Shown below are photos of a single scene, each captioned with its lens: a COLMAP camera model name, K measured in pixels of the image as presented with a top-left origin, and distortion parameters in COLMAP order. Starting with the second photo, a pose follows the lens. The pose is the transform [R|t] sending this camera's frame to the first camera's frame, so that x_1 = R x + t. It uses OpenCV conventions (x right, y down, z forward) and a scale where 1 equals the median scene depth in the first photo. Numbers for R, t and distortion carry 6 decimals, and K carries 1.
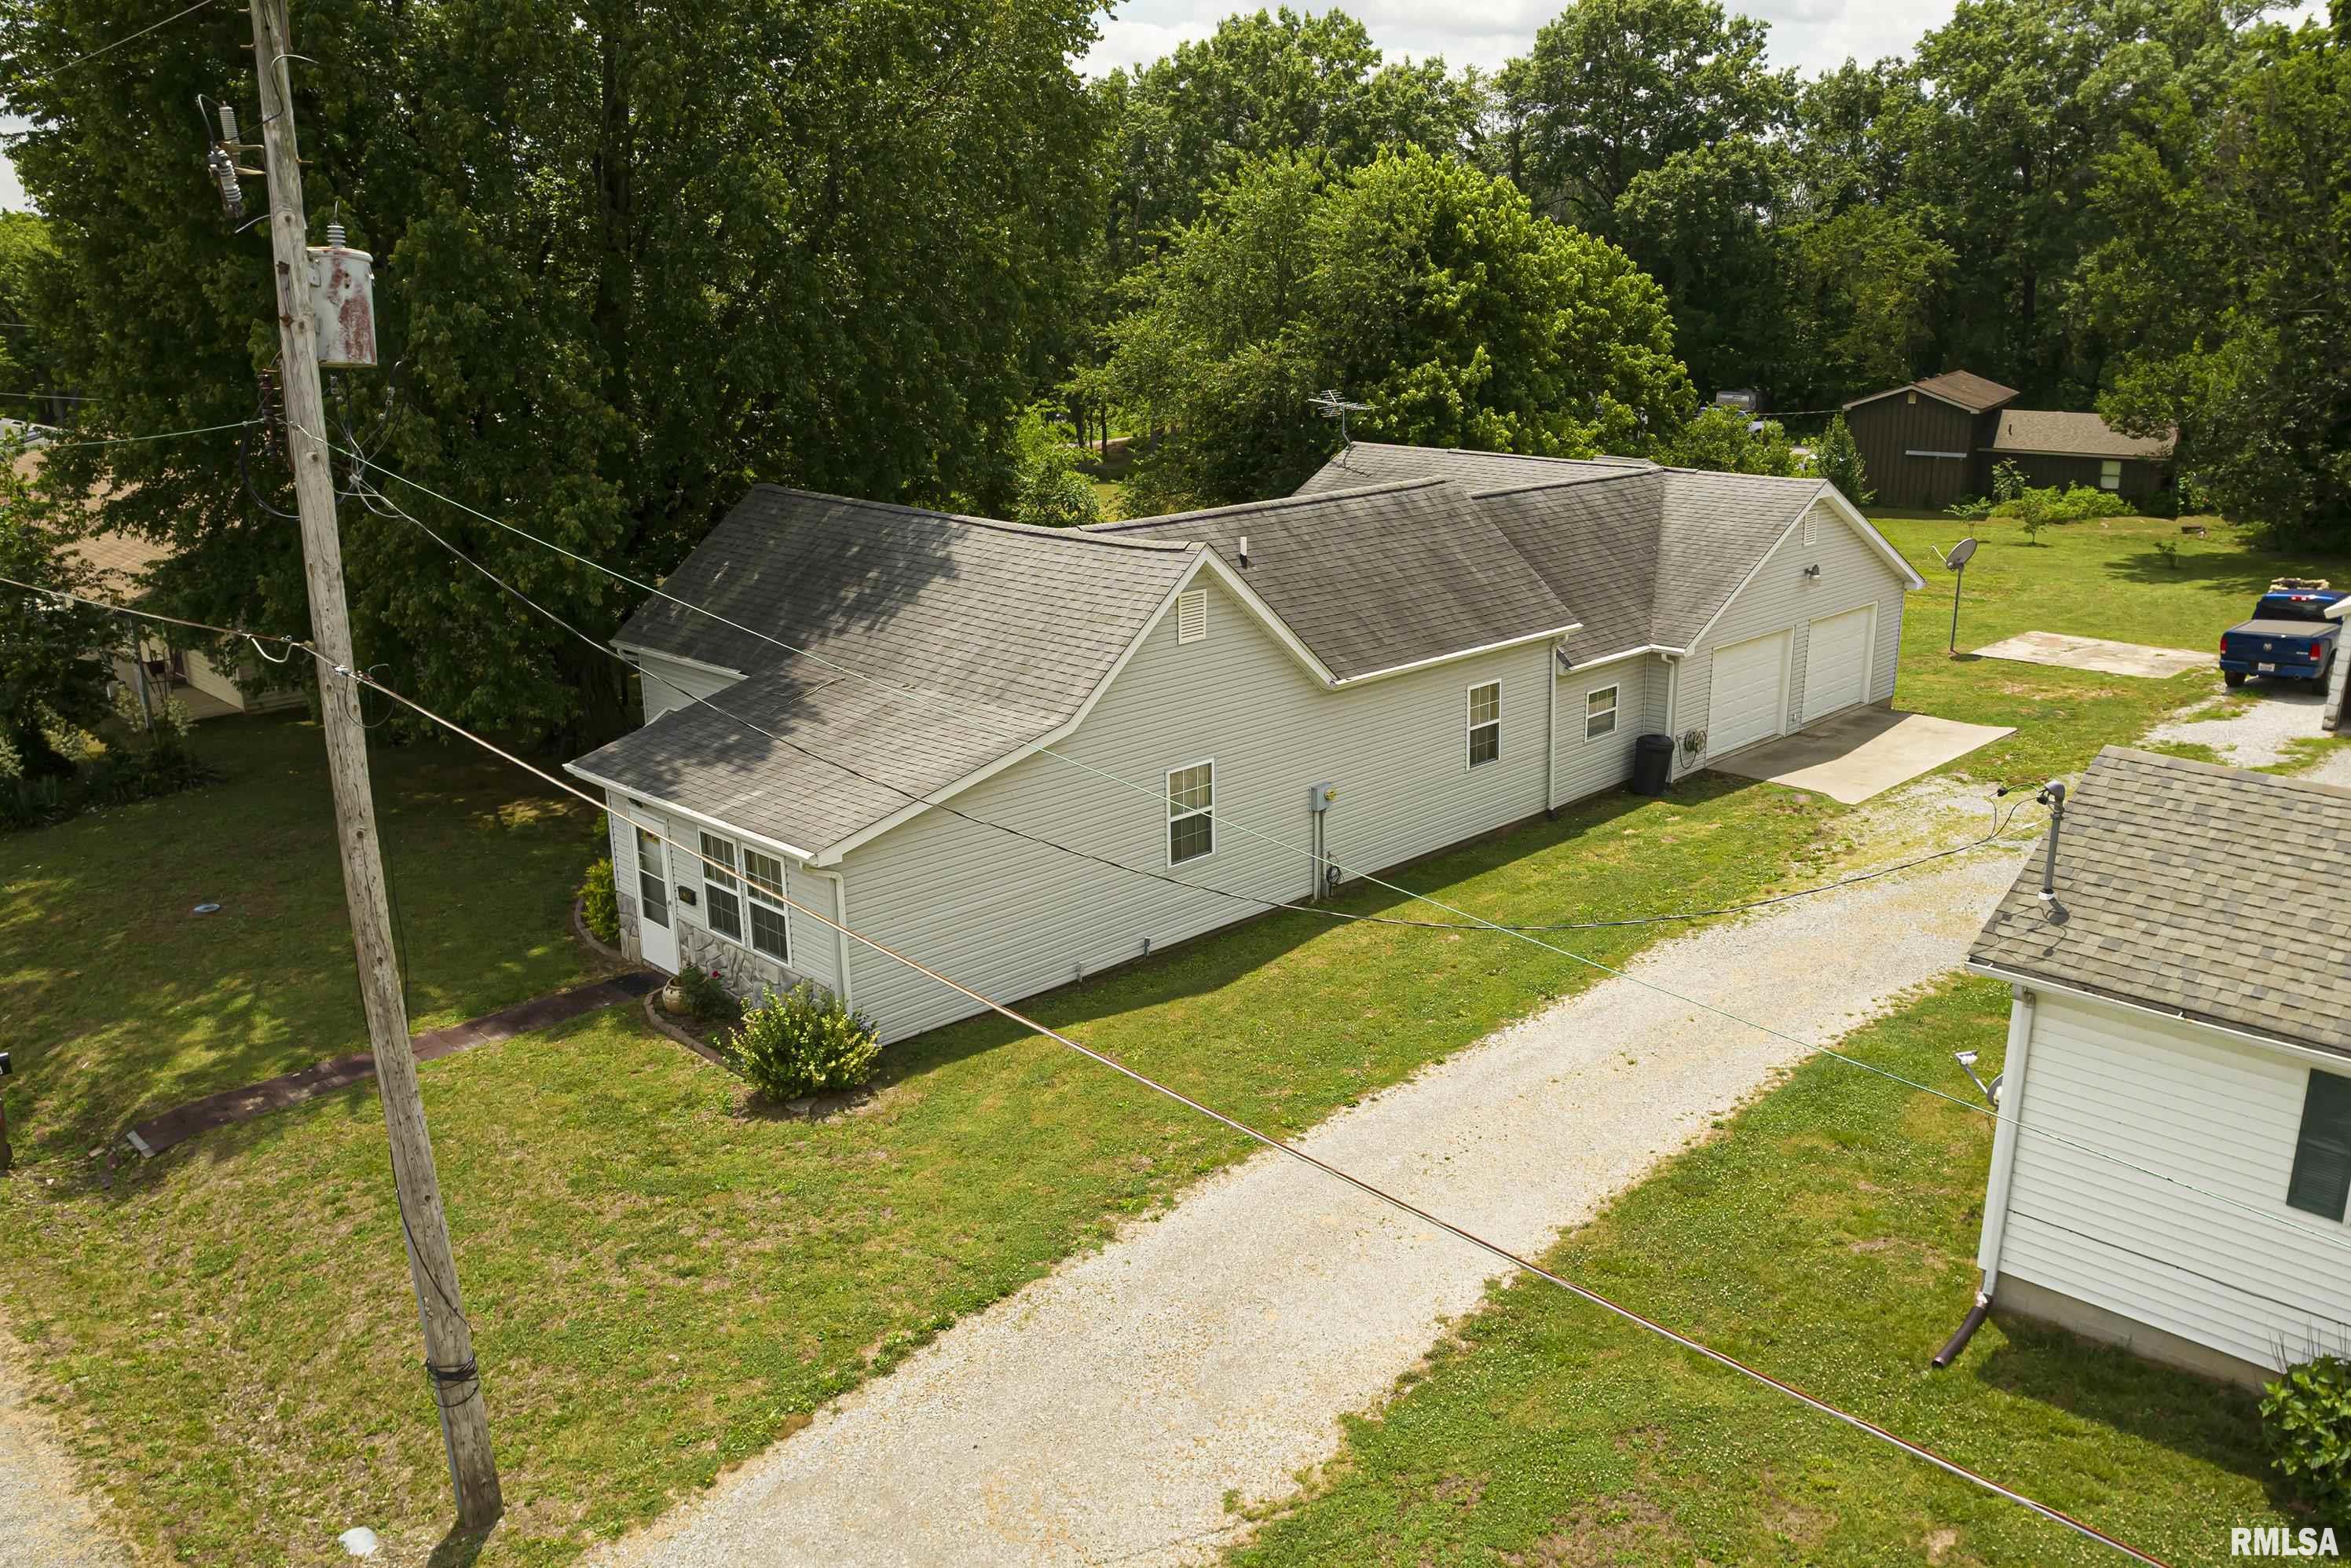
lens RADIAL K [[1785.1, 0, 1306.9], [0, 1785.1, 783.3], [0, 0, 1]] dist [-0.036997, 0.000841]
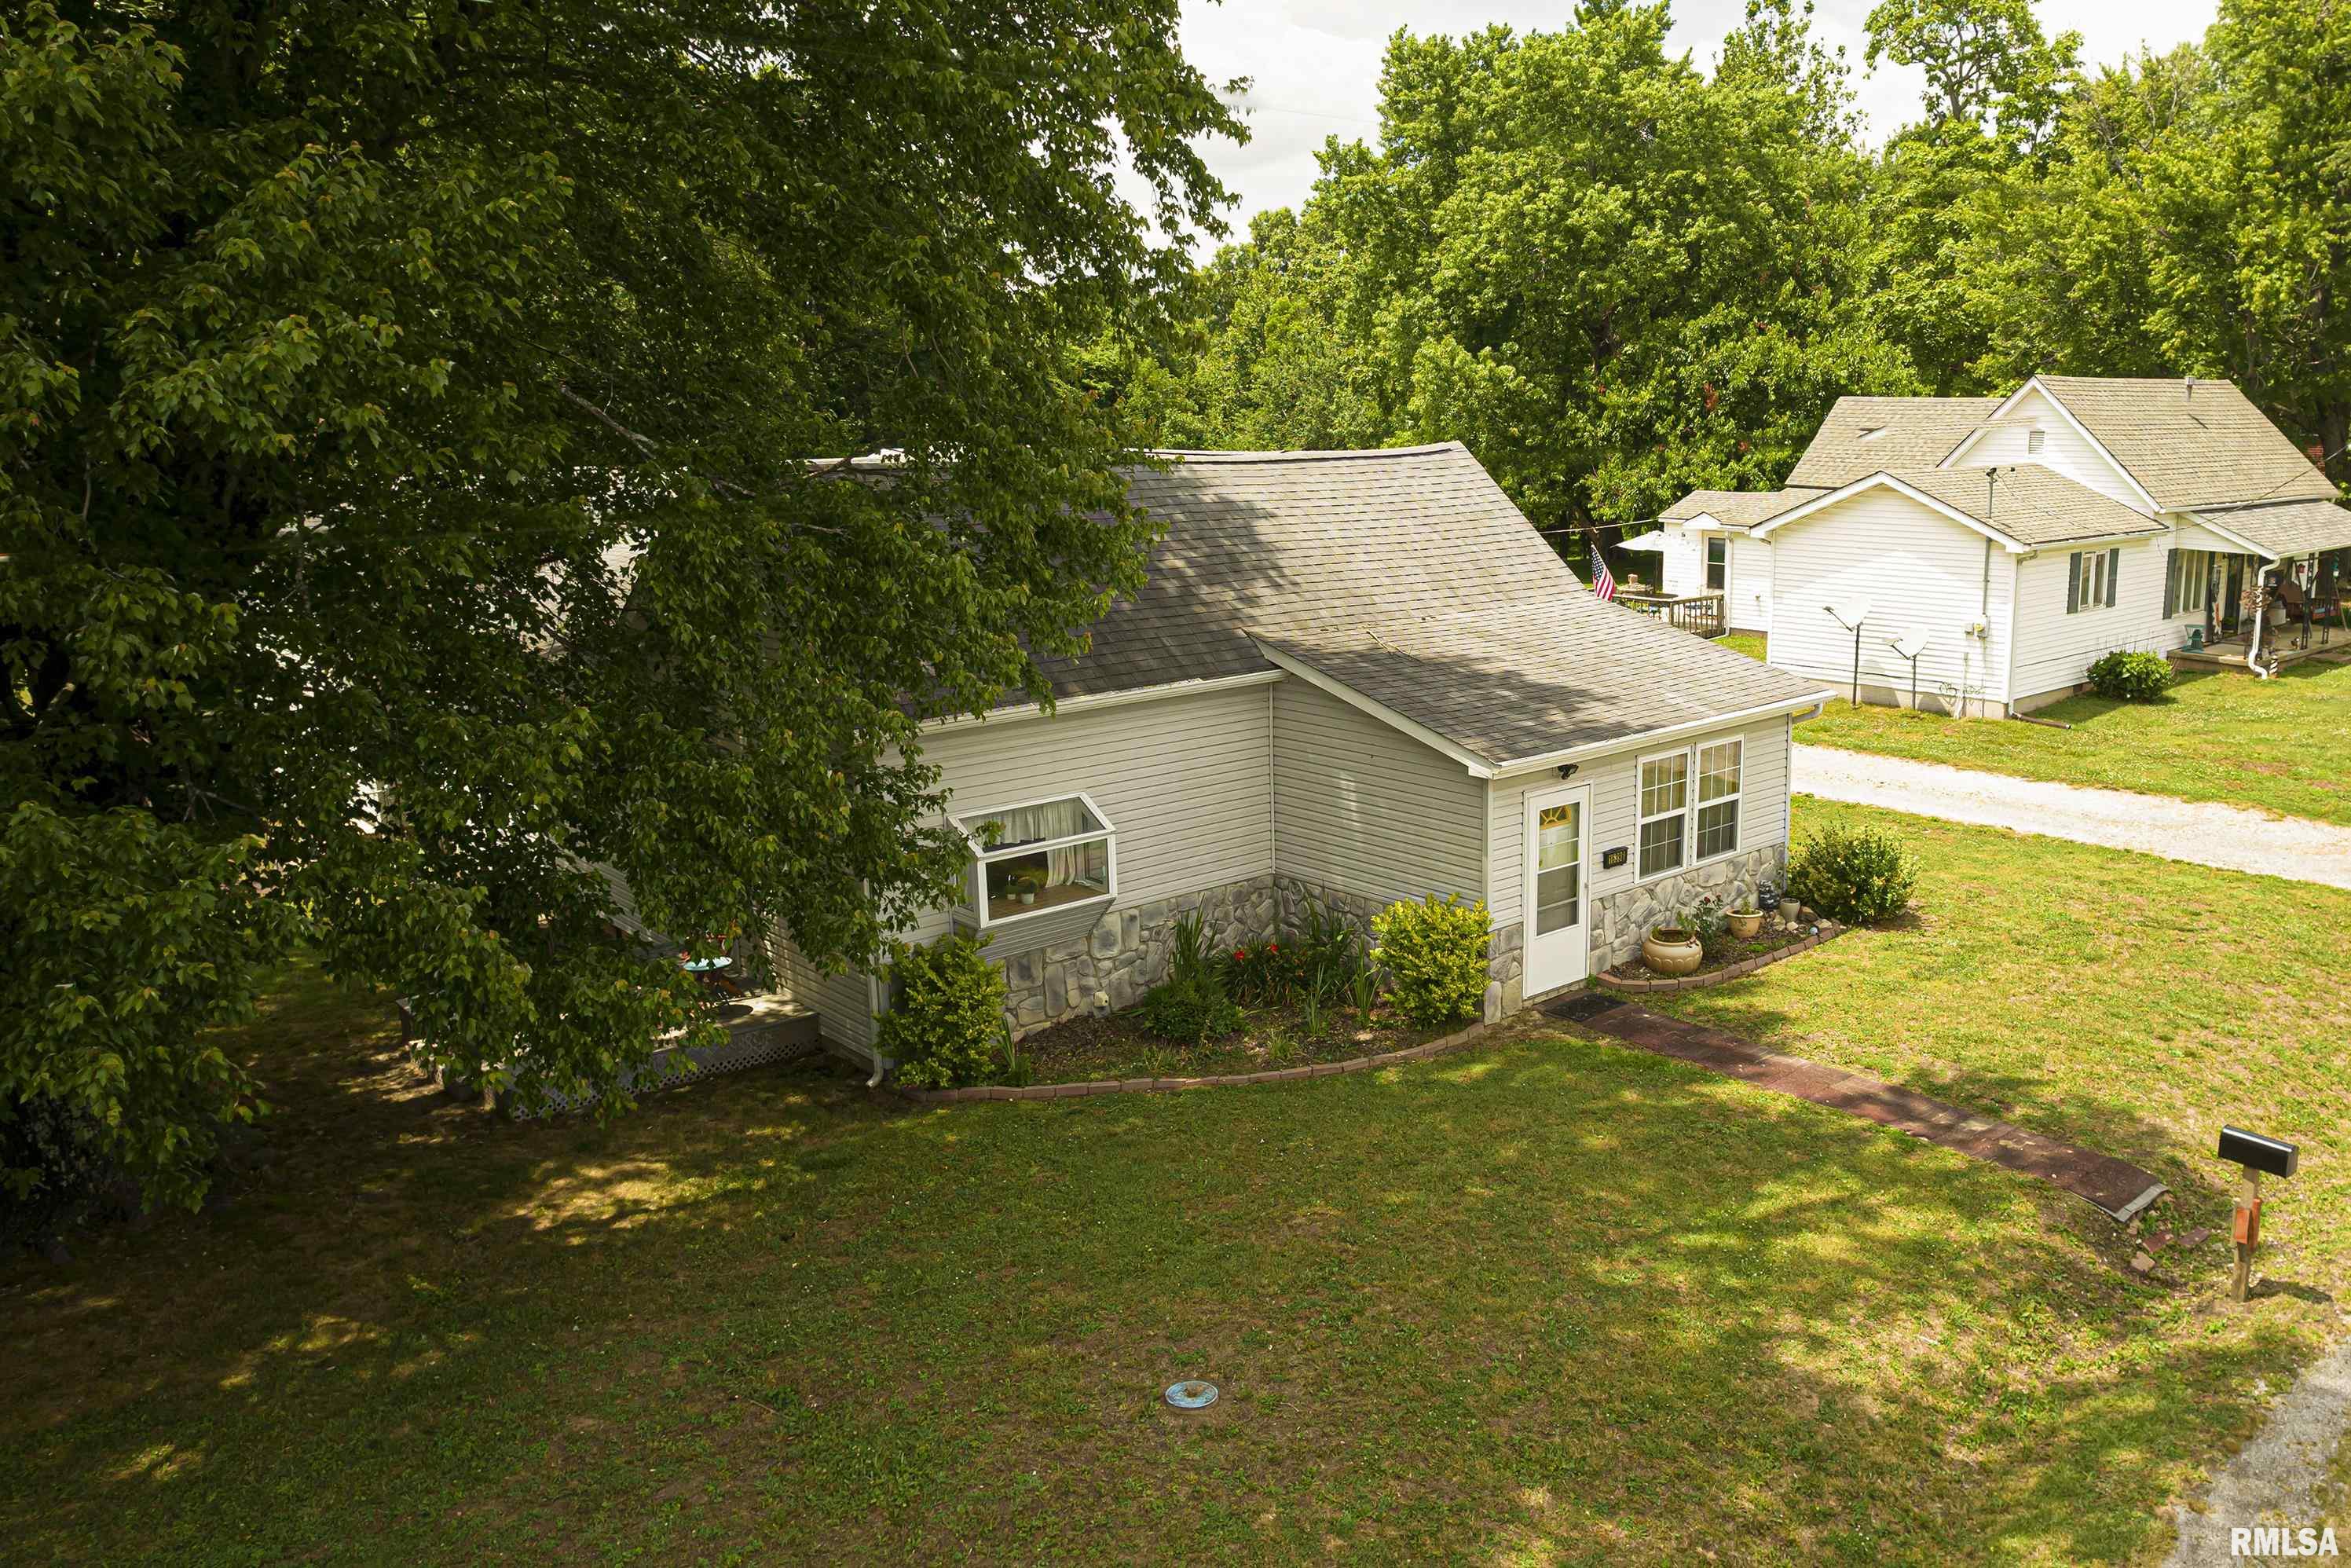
lens RADIAL K [[1731.2, 0, 1322.7], [0, 1731.2, 782.1], [0, 0, 1]] dist [-0.025740, 0.000670]
pose [[0.087074, -0.211227, 0.973551, -1.159568], [0.280484, 0.942926, 0.179497, -0.156829], [-0.955901, 0.257435, 0.141350, 1.020162]]
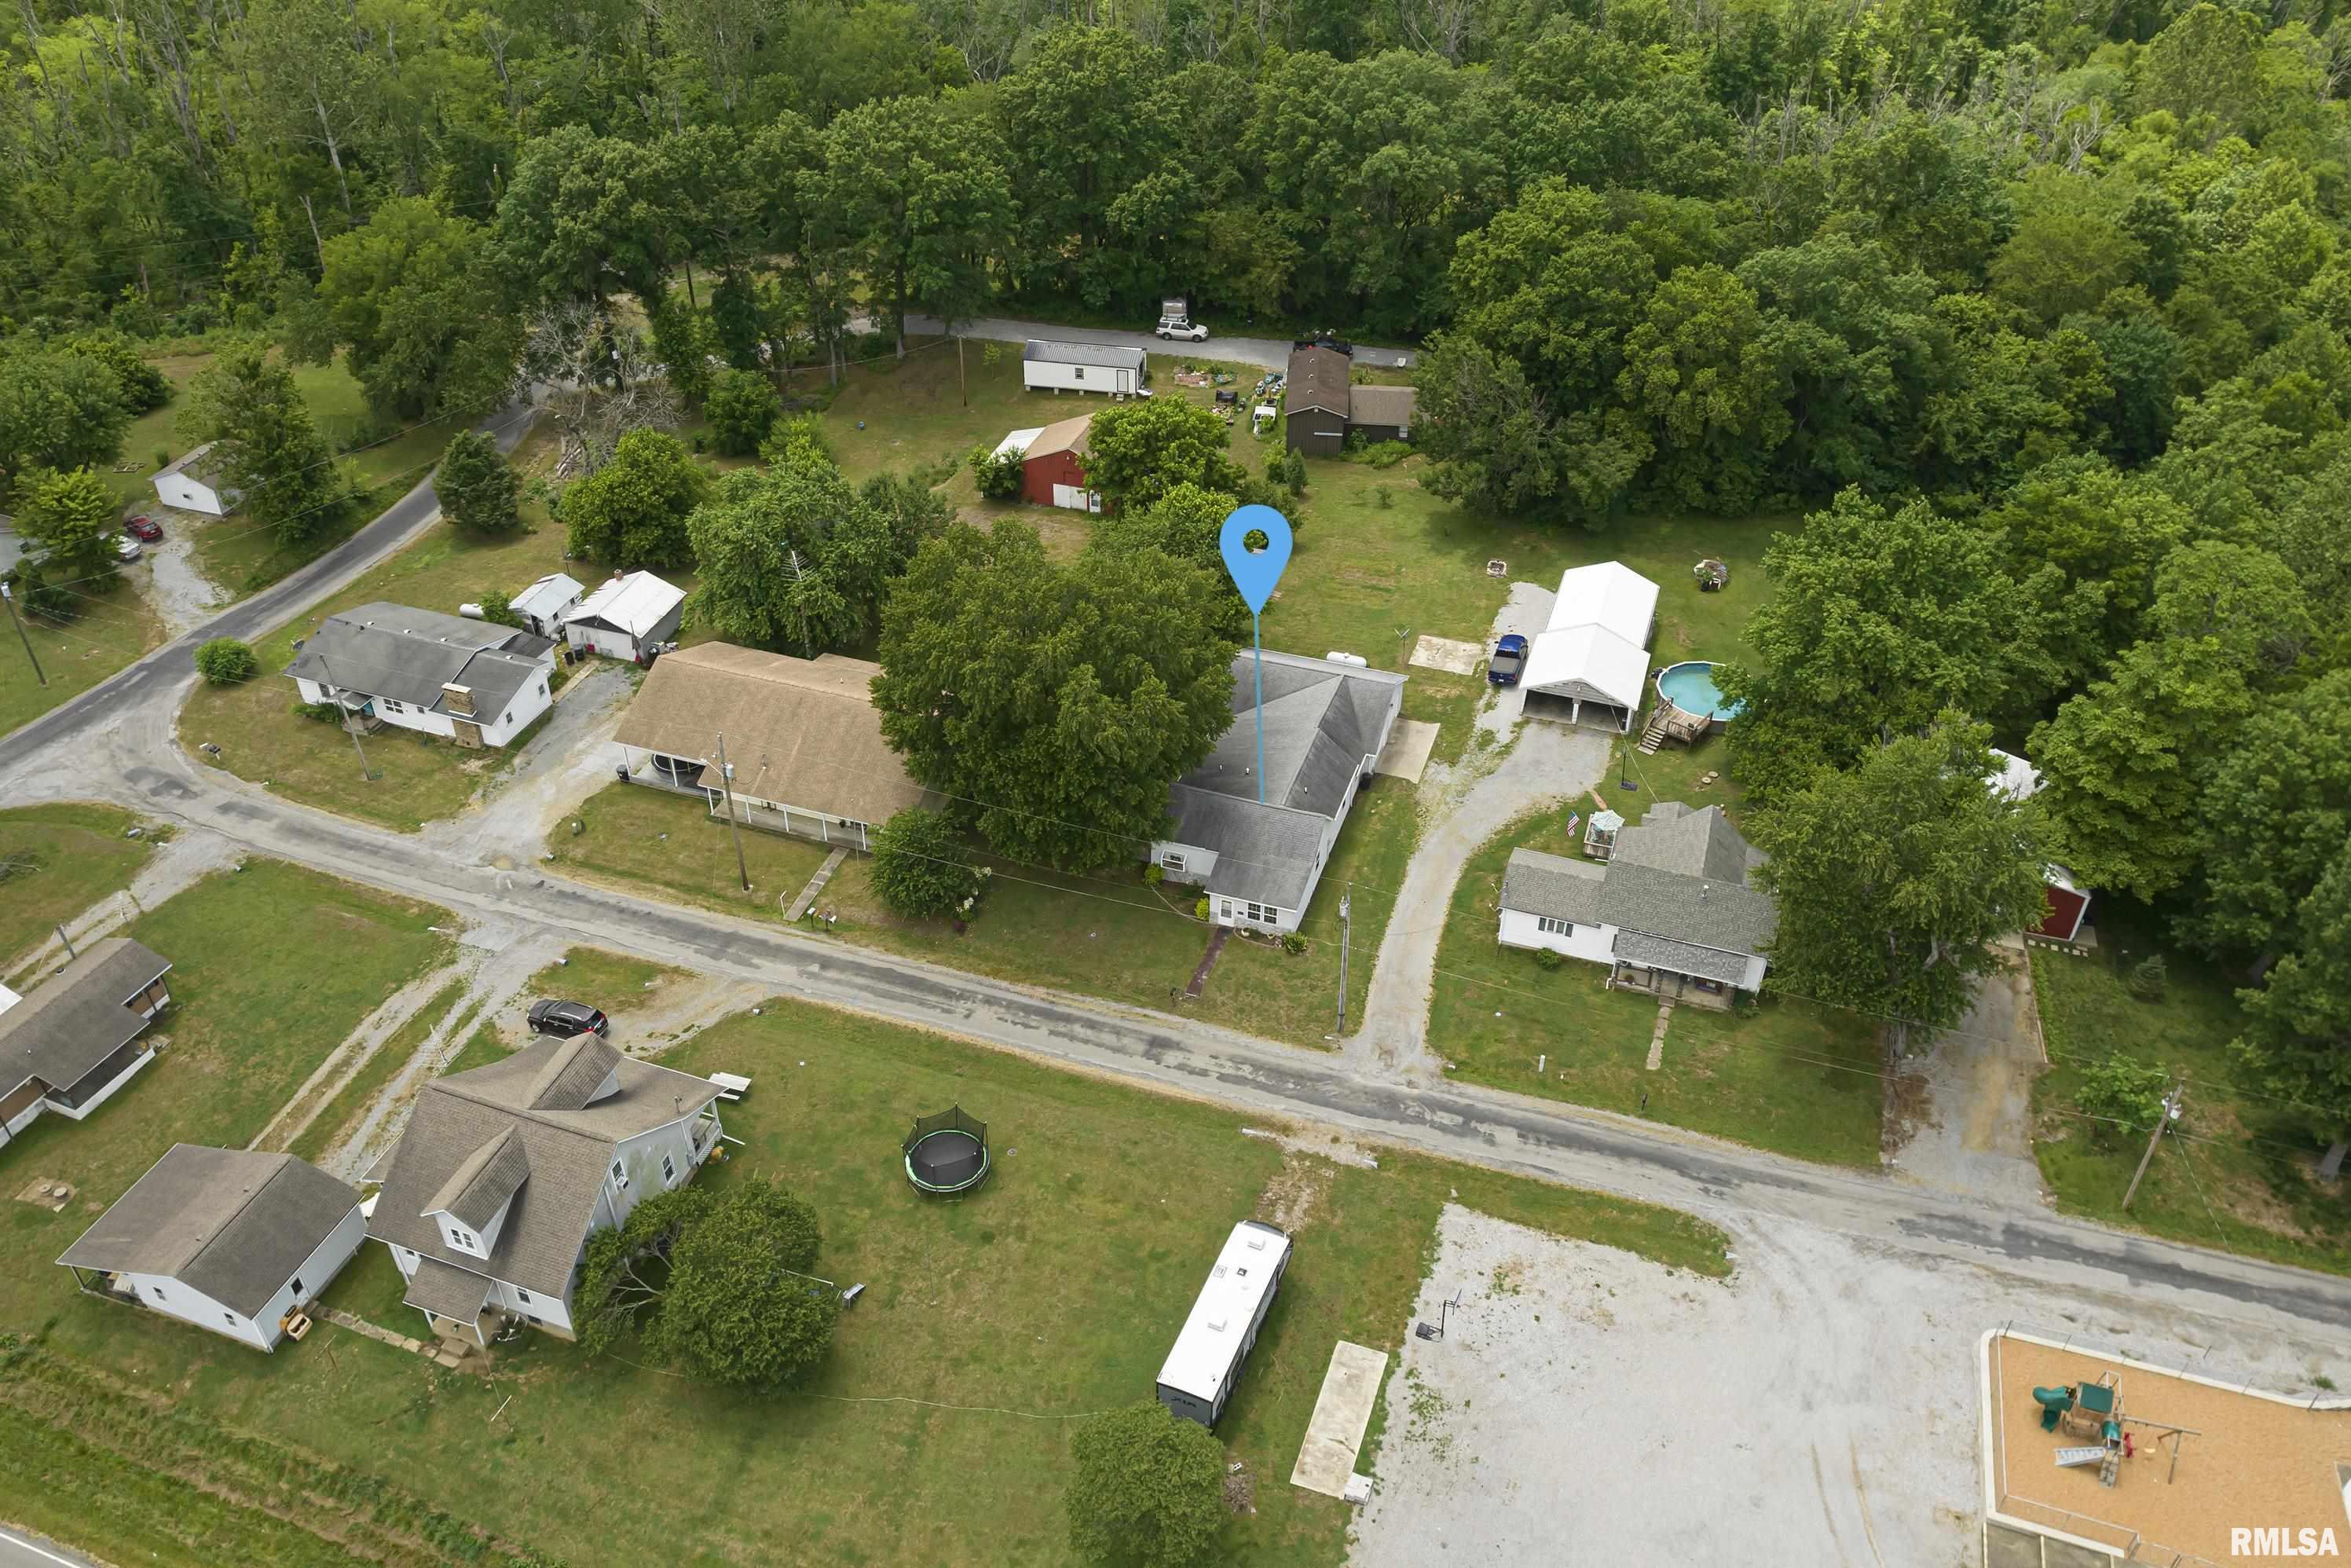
lens RADIAL K [[1776.1, 0, 1175.5], [0, 1776.1, 784.0], [0, 0, 1]] dist [-0.040278, 0.011866]
pose [[0.918389, -0.232285, 0.320321, -1.987467], [0.103739, 0.922582, 0.371593, -2.080700], [-0.381837, -0.308037, 0.871386, -3.035645]]
